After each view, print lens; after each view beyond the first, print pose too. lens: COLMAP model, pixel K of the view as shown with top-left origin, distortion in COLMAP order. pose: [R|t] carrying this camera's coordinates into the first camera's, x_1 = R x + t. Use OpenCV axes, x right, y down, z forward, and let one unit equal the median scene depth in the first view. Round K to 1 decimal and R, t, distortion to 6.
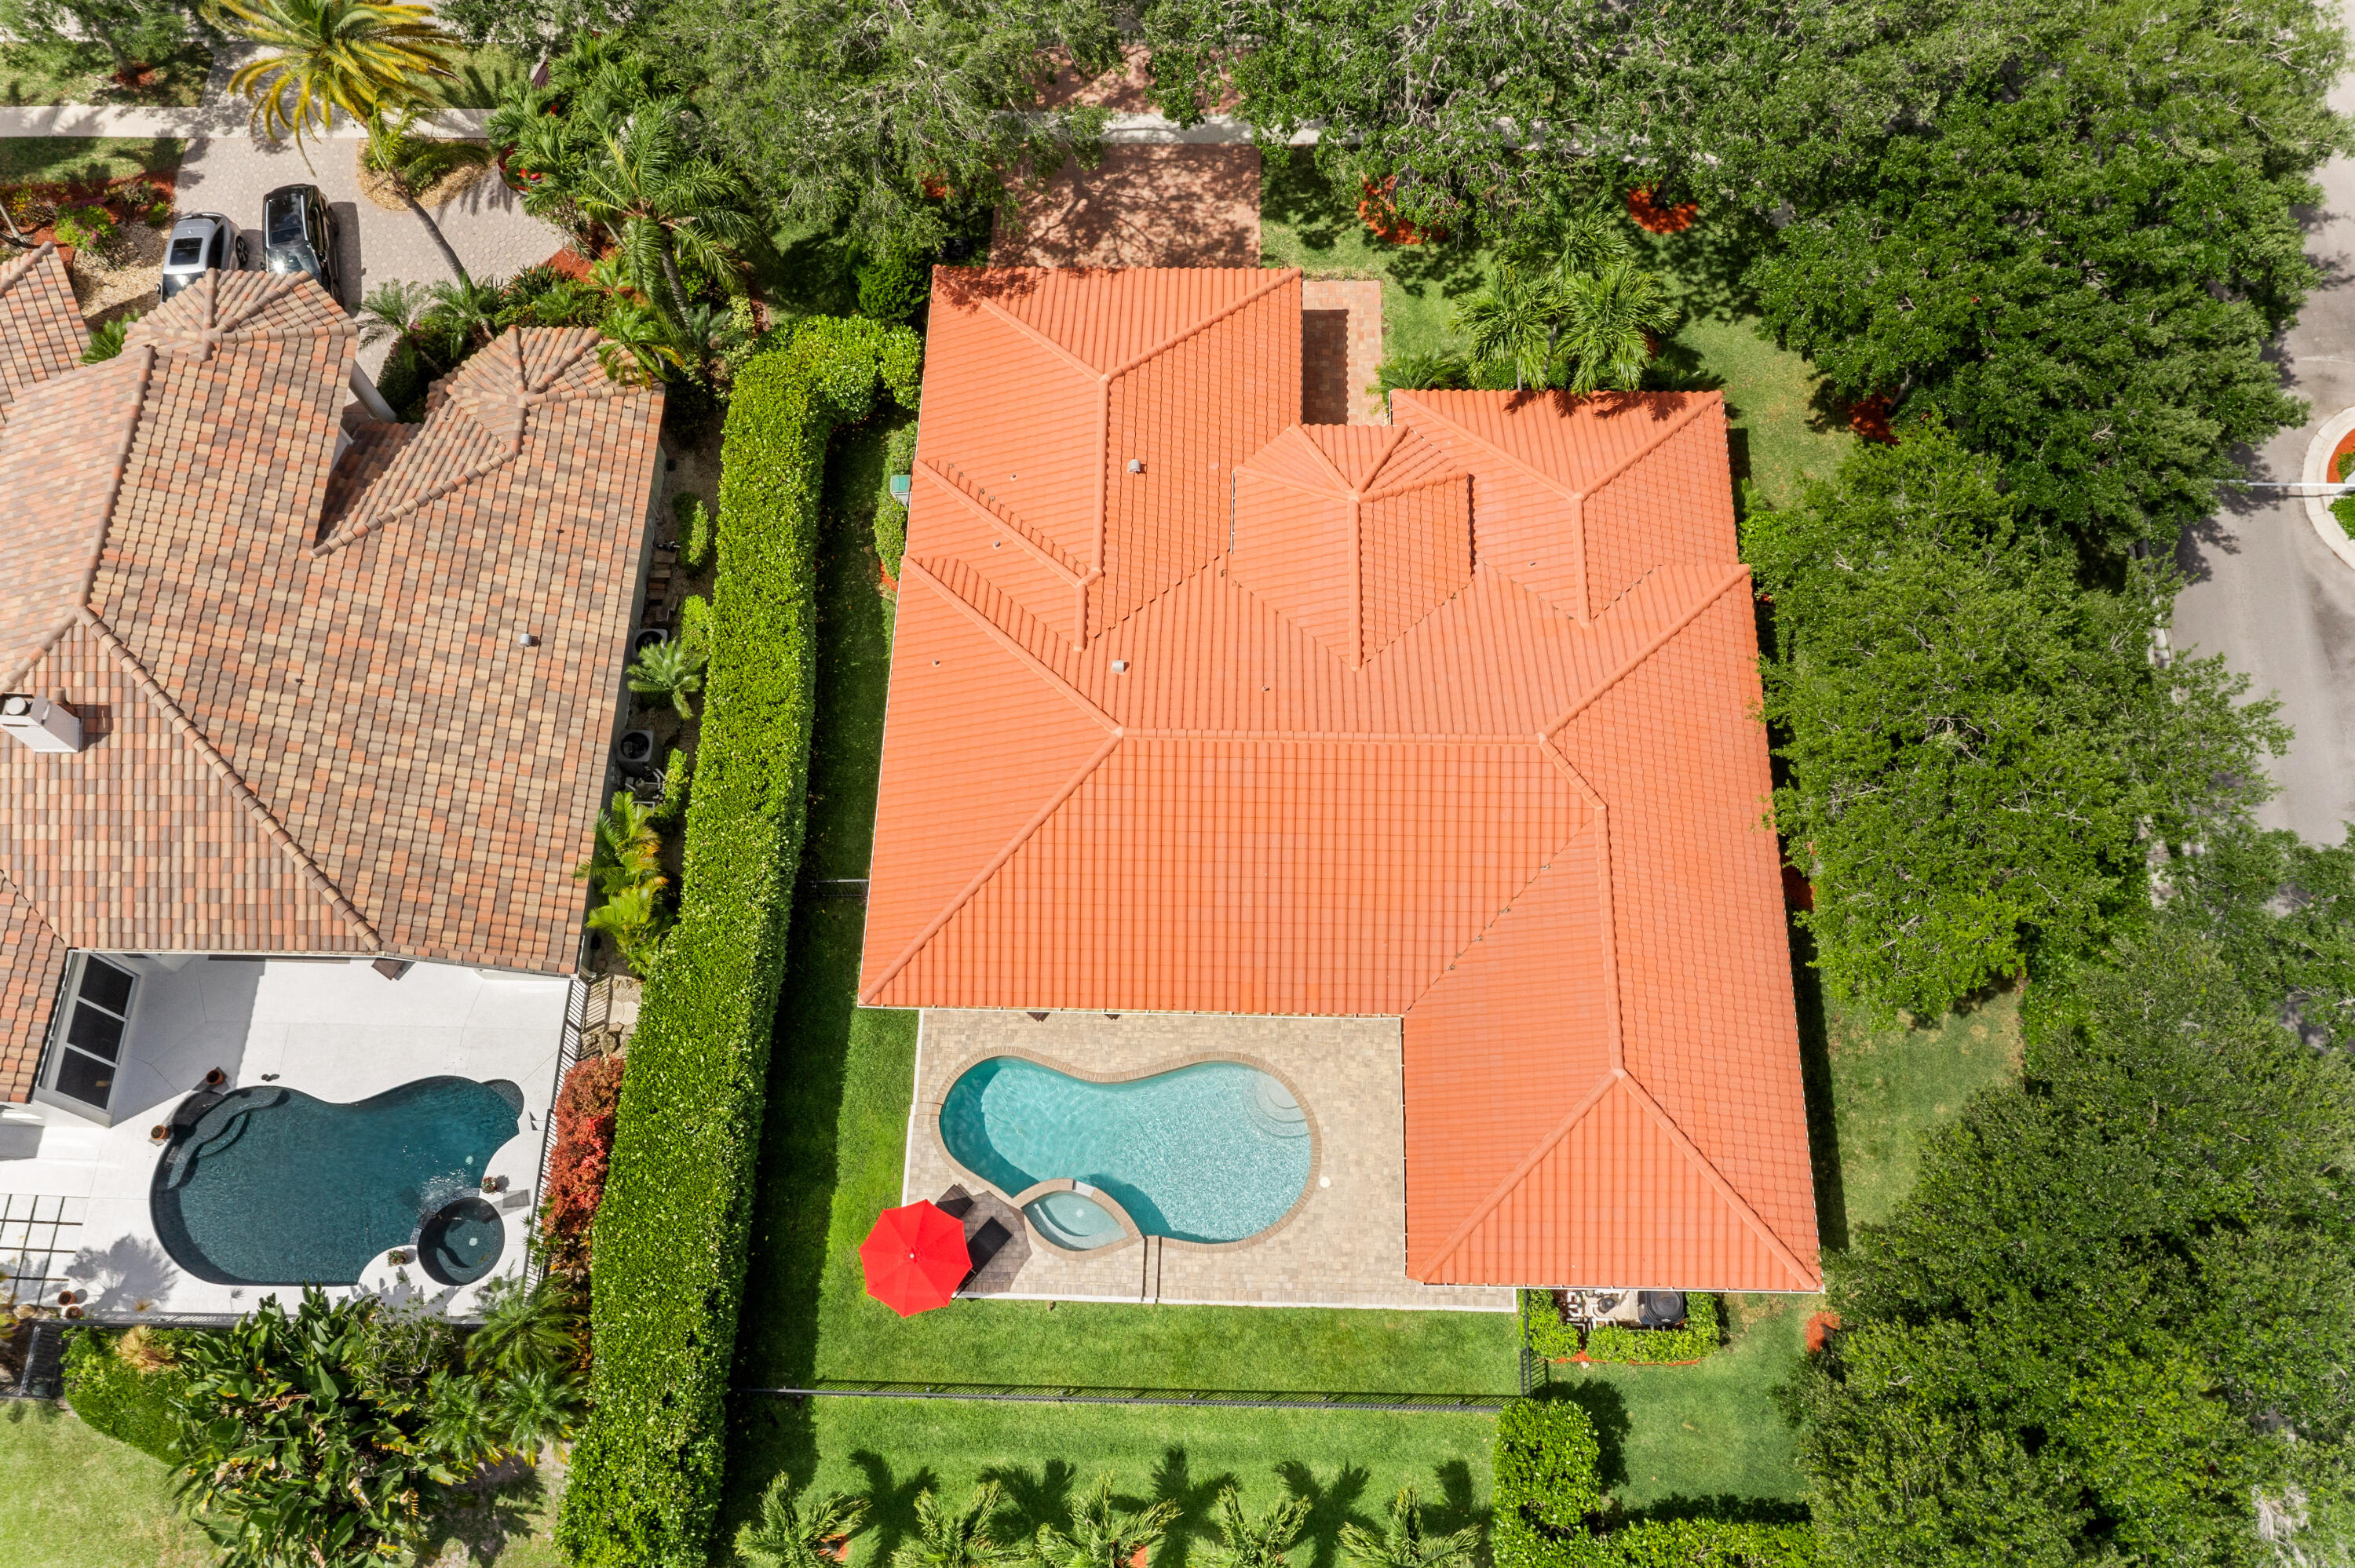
lens RADIAL K [[1843.9, 0, 1177.5], [0, 1843.9, 784.0], [0, 0, 1]] dist [-0.021411, 0.004723]
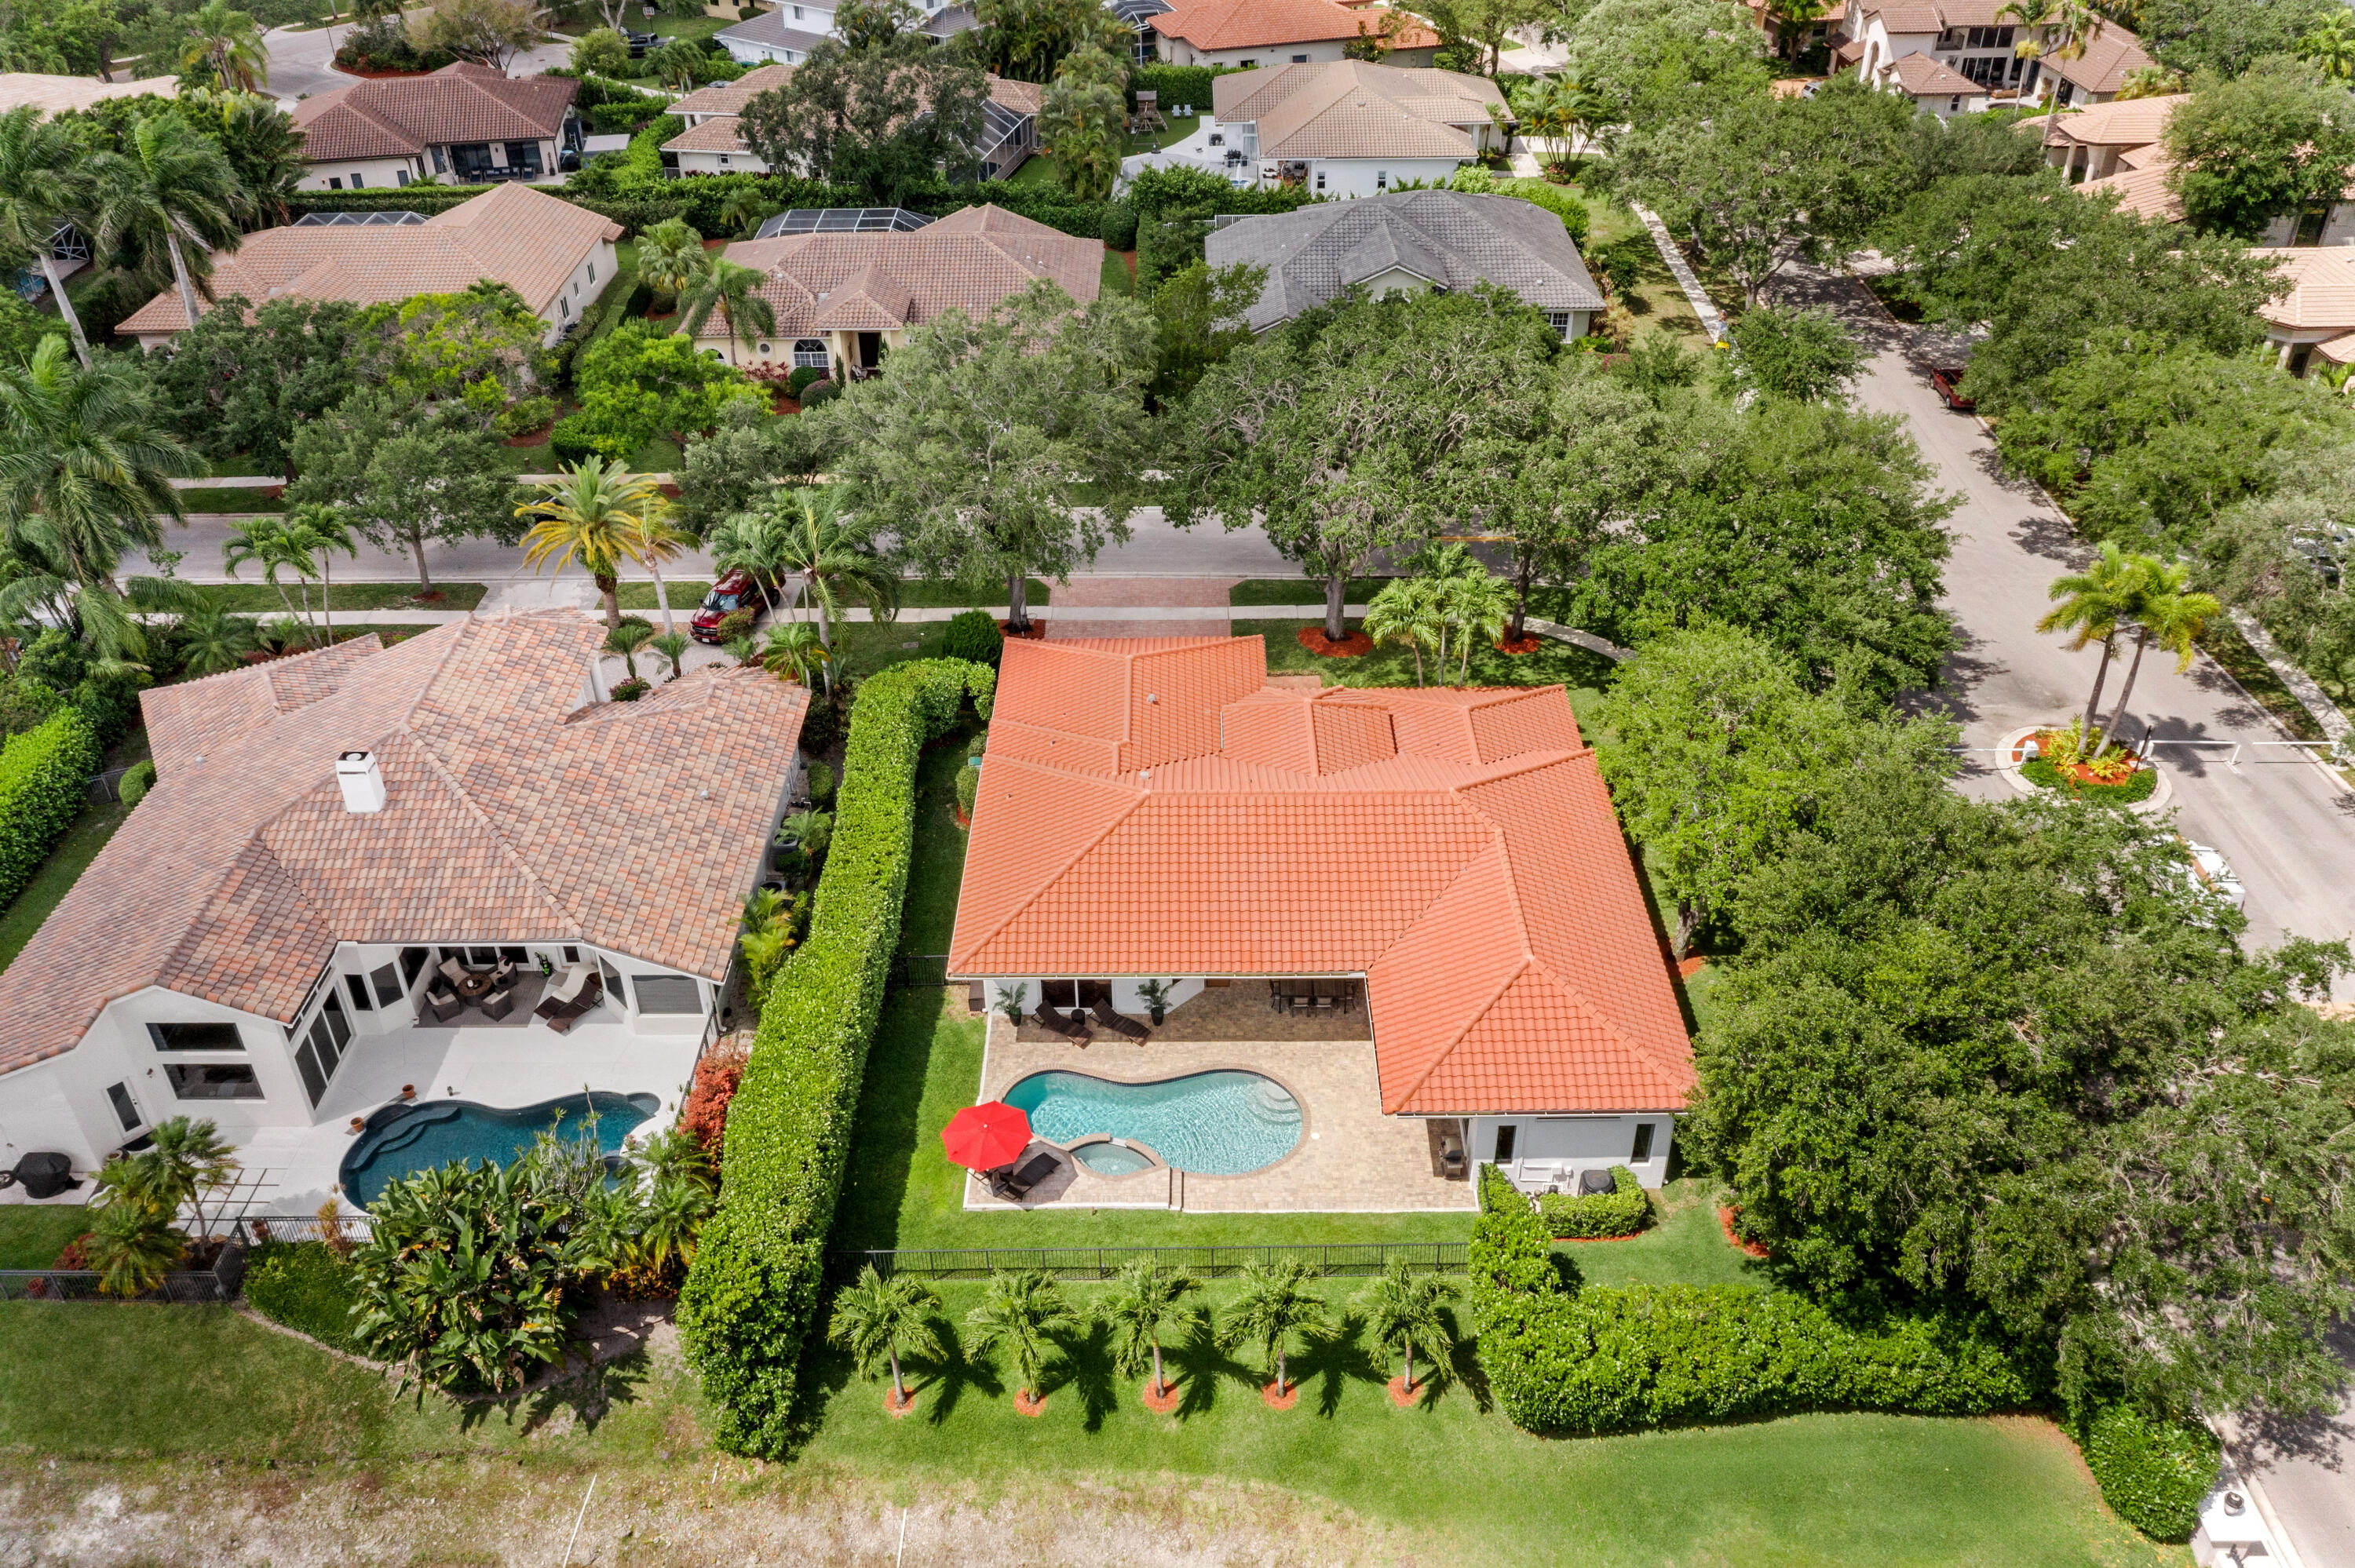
lens RADIAL K [[1874.0, 0, 1177.5], [0, 1874.0, 784.0], [0, 0, 1]] dist [-0.016760, 0.001964]
pose [[0.999714, -0.005904, 0.023173, -0.039210], [0.017591, 0.837987, -0.545407, 0.692997], [-0.016199, 0.545658, 0.837851, -0.171651]]
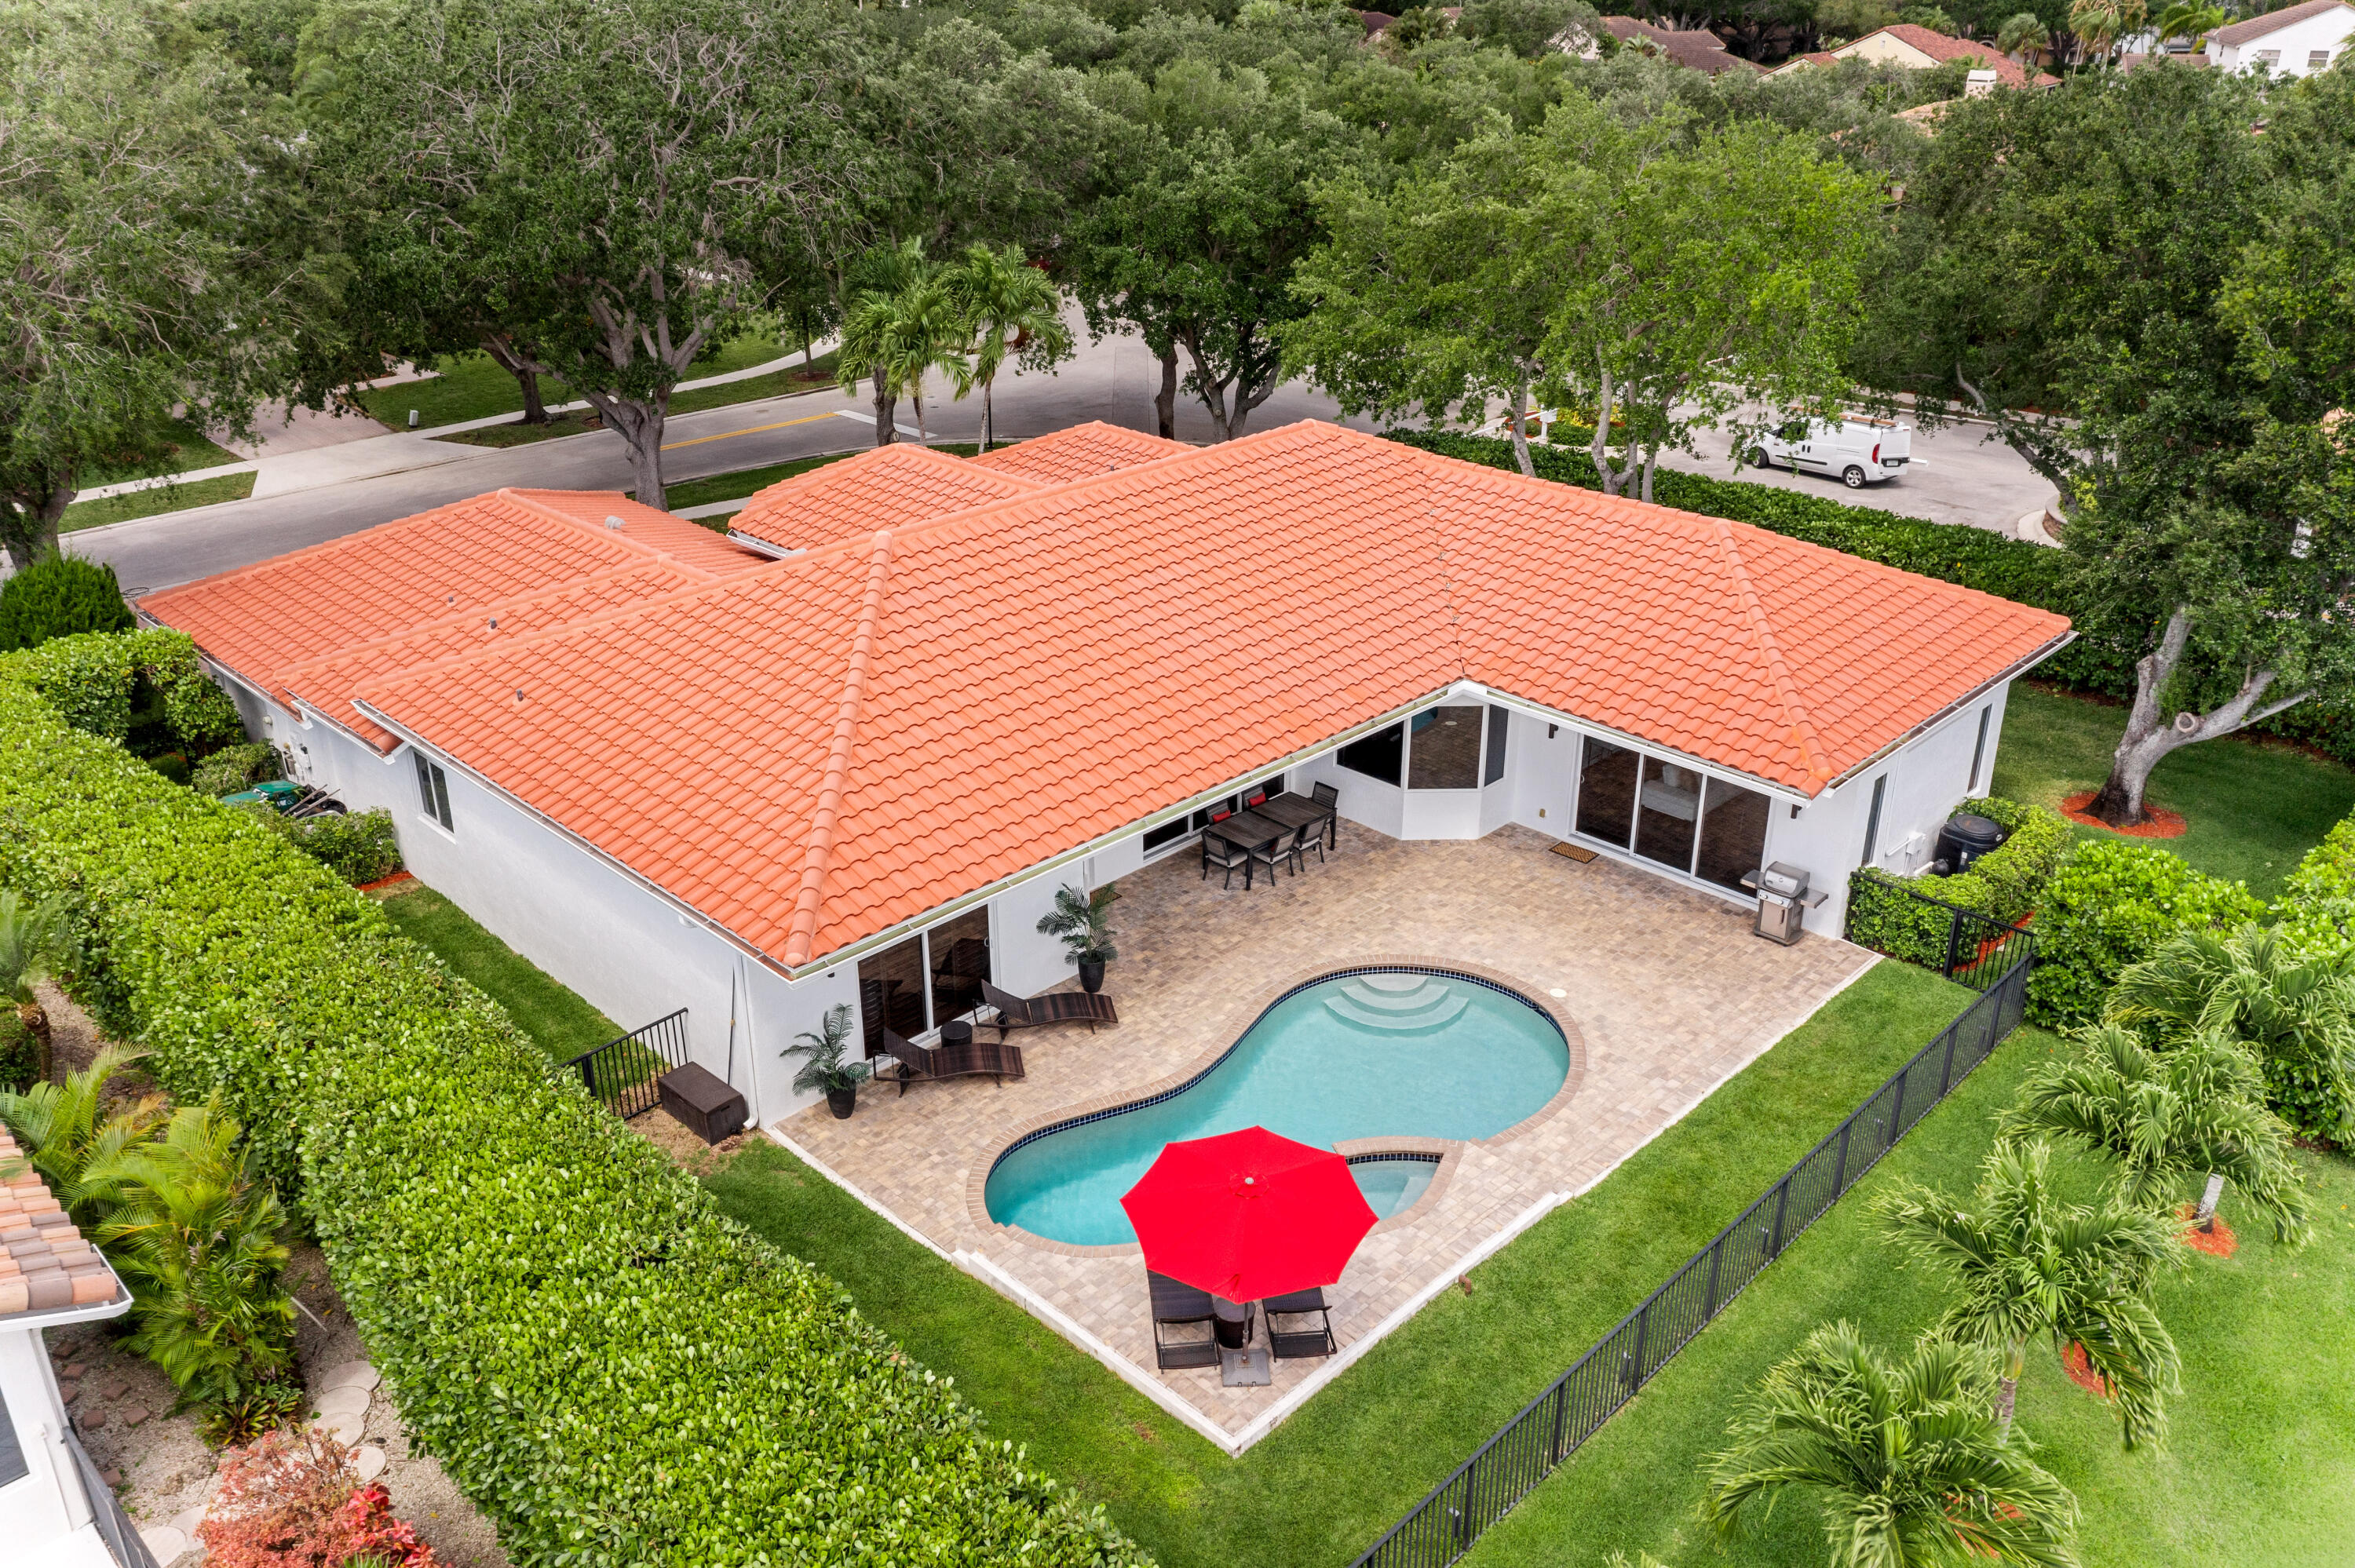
lens RADIAL K [[1843.9, 0, 1177.5], [0, 1843.9, 784.0], [0, 0, 1]] dist [-0.021411, 0.004723]
pose [[0.687444, -0.290621, 0.665552, -0.391520], [0.670091, 0.607158, -0.427010, 0.347690], [-0.279997, 0.739526, 0.612130, 0.603905]]
